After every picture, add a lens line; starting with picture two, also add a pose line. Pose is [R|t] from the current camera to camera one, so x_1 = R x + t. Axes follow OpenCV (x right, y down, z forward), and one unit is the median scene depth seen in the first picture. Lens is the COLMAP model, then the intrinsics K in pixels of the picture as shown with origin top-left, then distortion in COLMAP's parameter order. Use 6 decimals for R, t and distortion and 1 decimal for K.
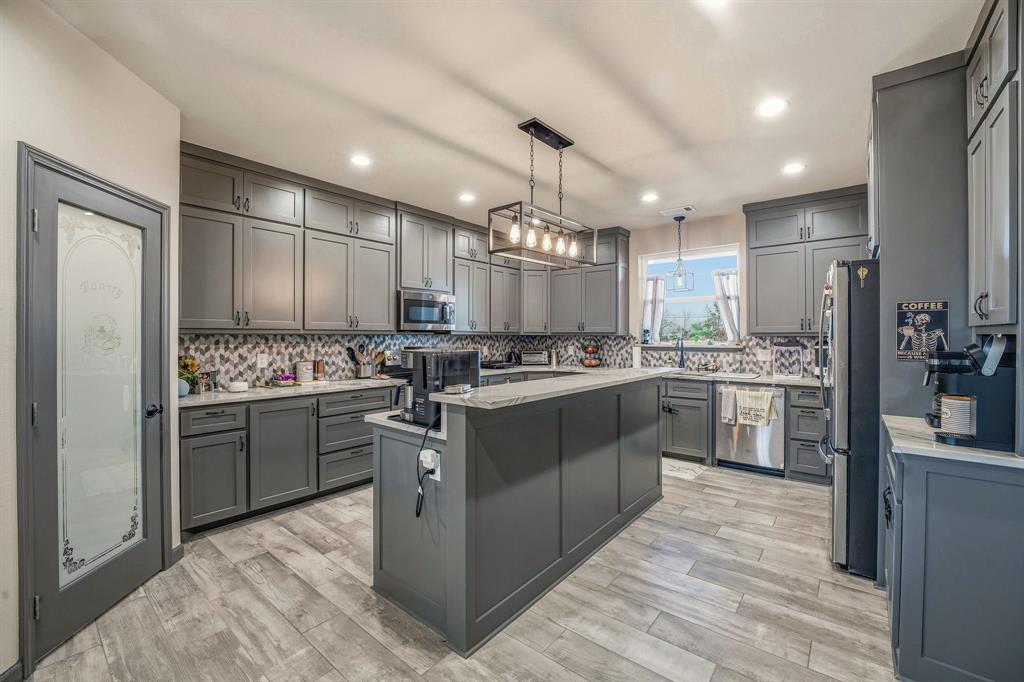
lens RADIAL K [[422.7, 0, 511.5], [0, 422.7, 335.0], [0, 0, 1]] dist [-0.017565, -0.000072]
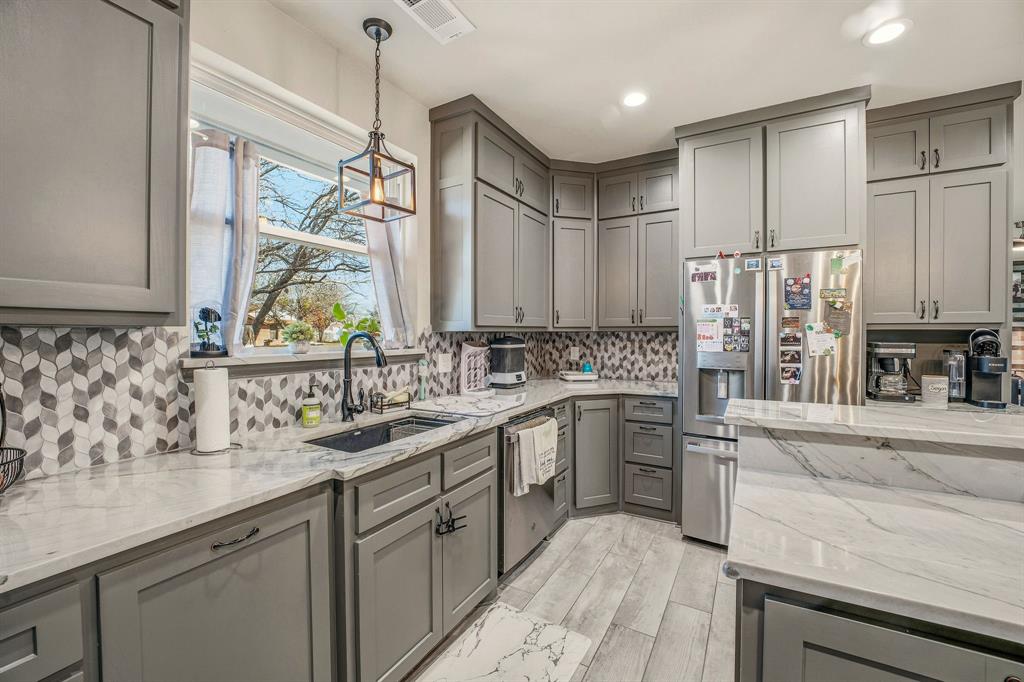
lens RADIAL K [[422.7, 0, 511.5], [0, 422.7, 335.0], [0, 0, 1]] dist [-0.017565, -0.000072]
pose [[-0.173615, -0.003156, 0.984809, -0.006396], [0.001263, 0.999993, 0.003427, 0.005559], [-0.984813, 0.001839, -0.173610, 0.918043]]
